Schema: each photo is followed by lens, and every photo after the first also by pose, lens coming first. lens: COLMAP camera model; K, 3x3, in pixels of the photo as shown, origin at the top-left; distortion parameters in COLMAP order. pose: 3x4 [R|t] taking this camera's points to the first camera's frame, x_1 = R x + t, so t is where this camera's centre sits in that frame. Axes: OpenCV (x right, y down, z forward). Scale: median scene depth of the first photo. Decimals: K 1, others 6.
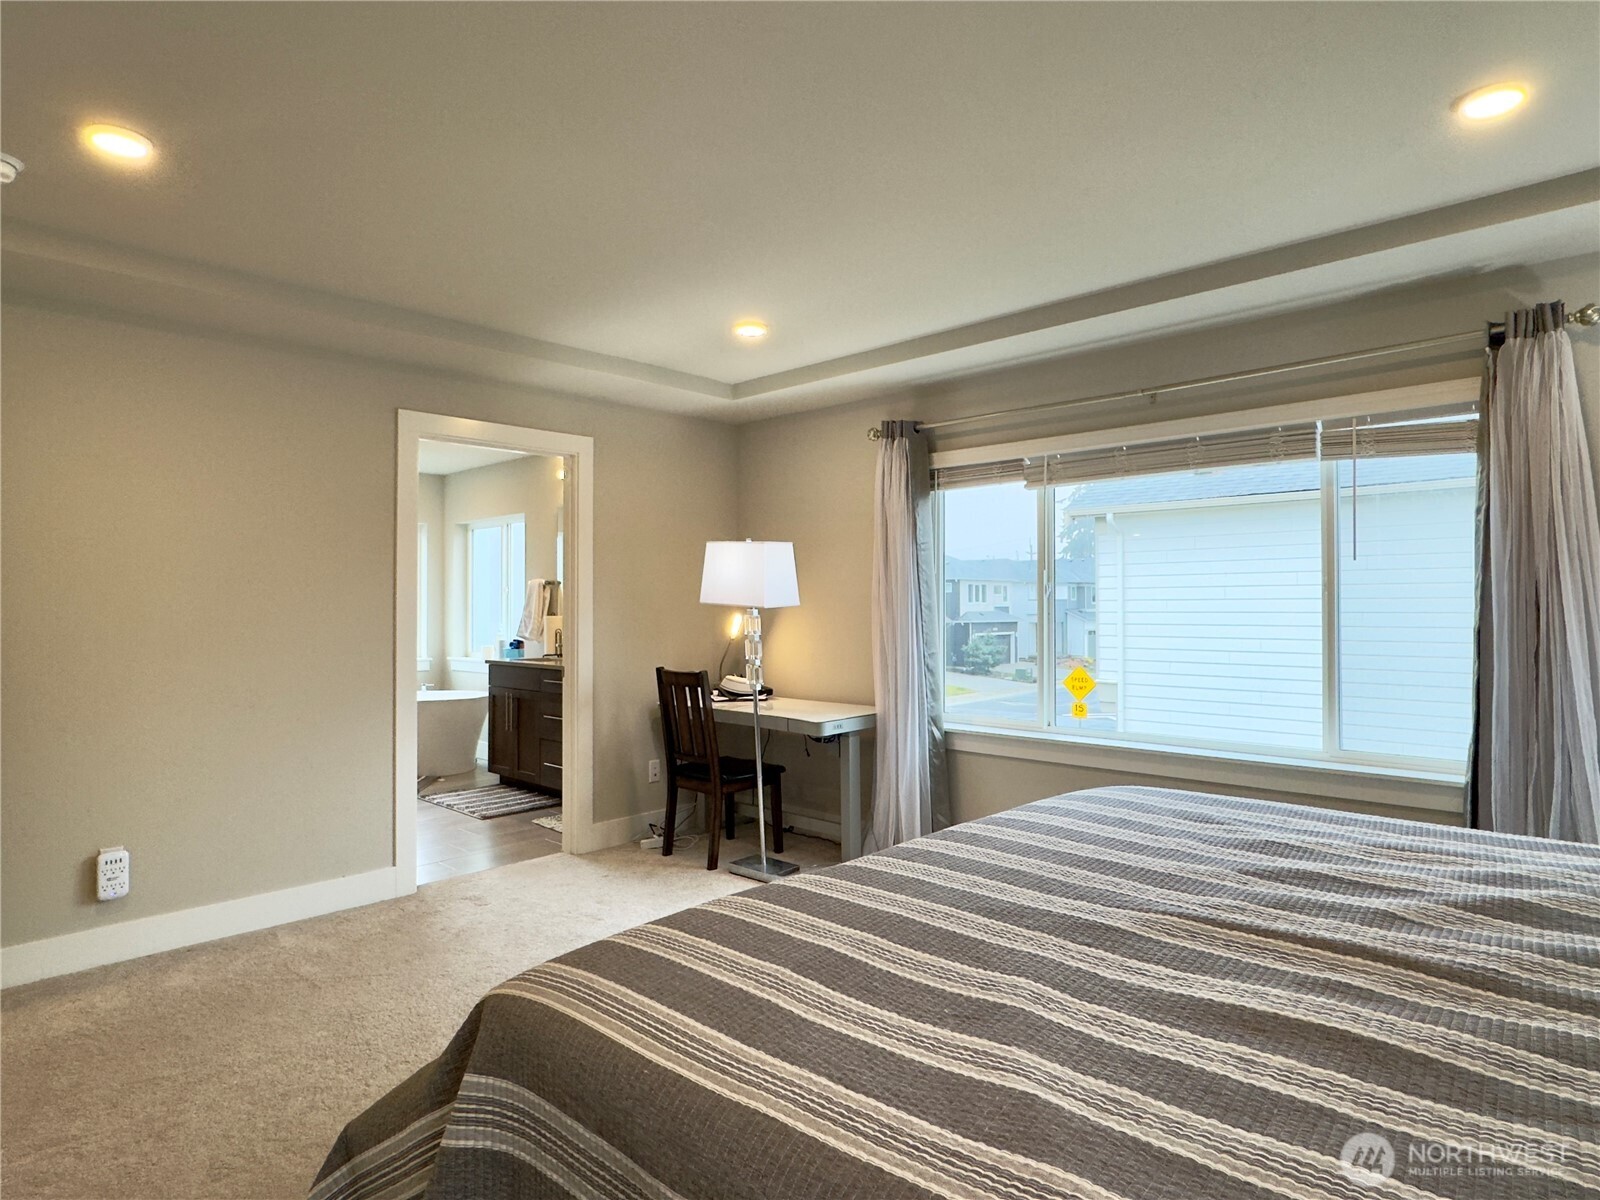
lens RADIAL K [[925.3, 0, 800.0], [0, 925.3, 600.0], [0, 0, 1]] dist [-0.002324, -0.001498]
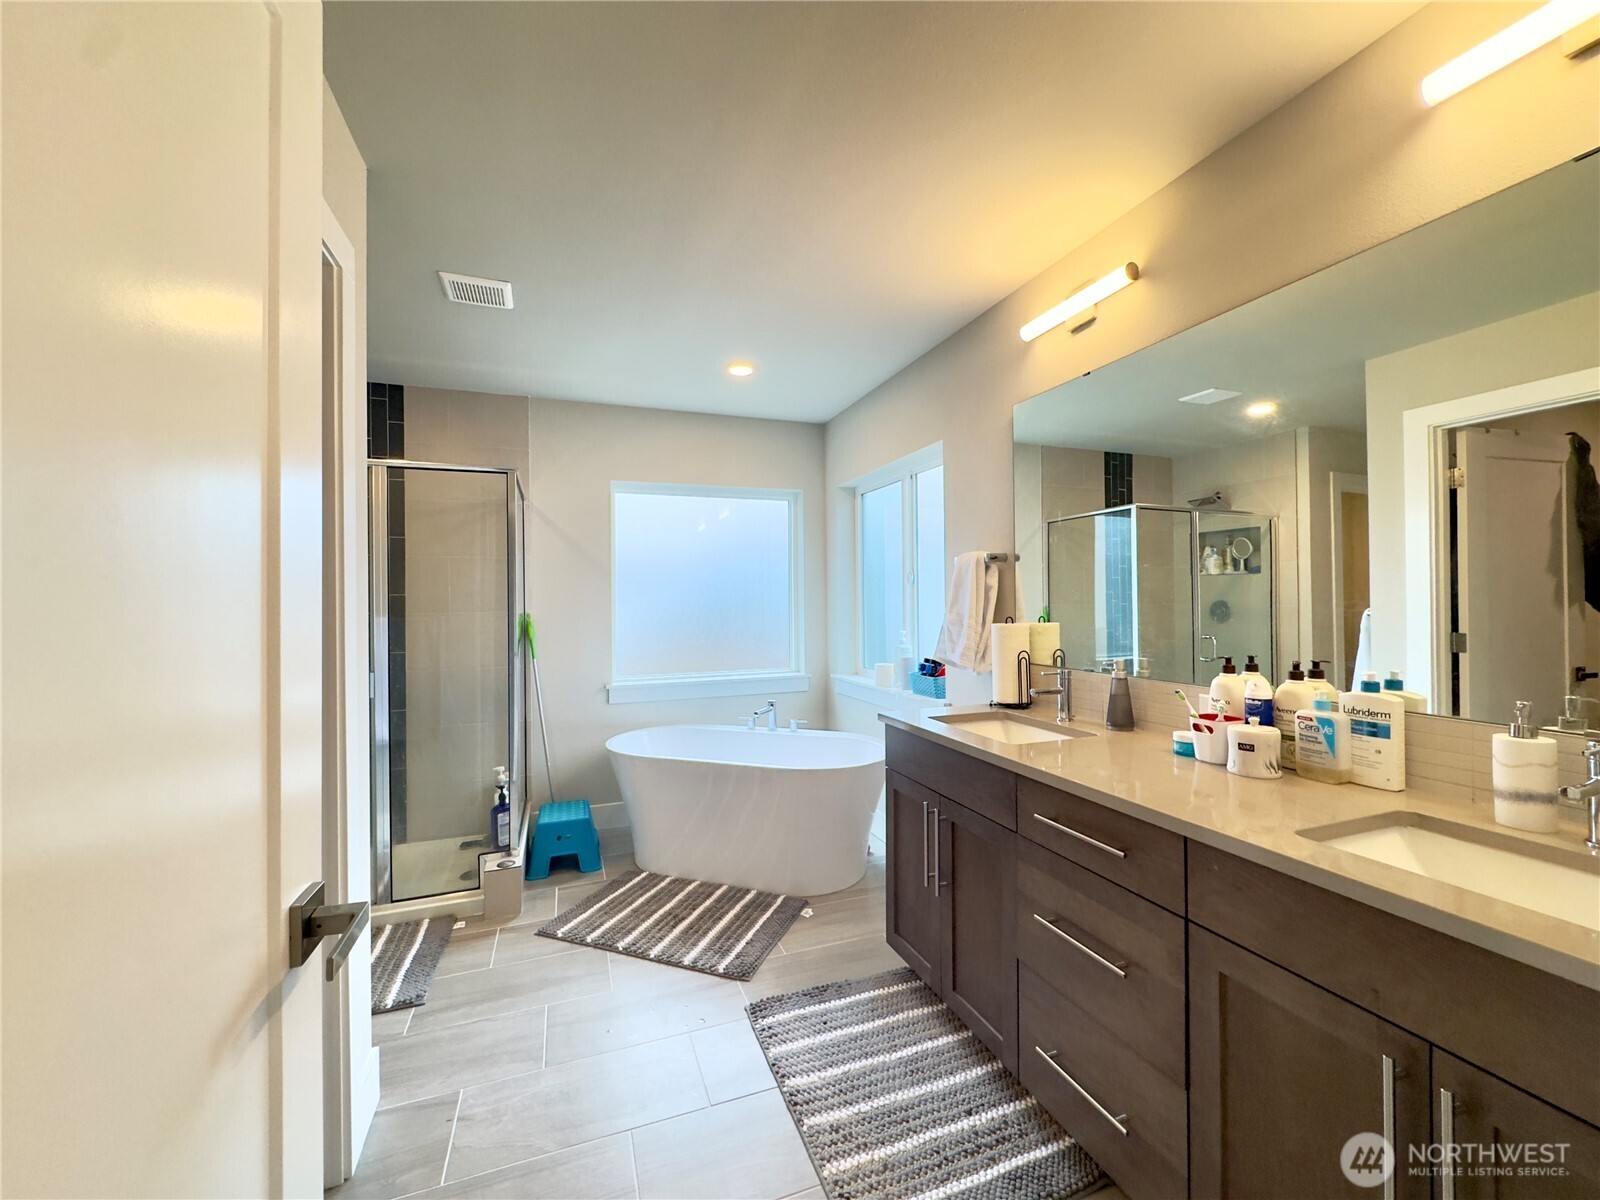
lens RADIAL K [[637.4, 0, 797.5], [0, 637.4, 596.8], [0, 0, 1]] dist [-0.000622, -0.000594]
pose [[0.893967, -0.009071, -0.448041, -0.211599], [0.010986, 0.999938, 0.001676, 0.001233], [0.447998, -0.006420, 0.894012, 0.634113]]
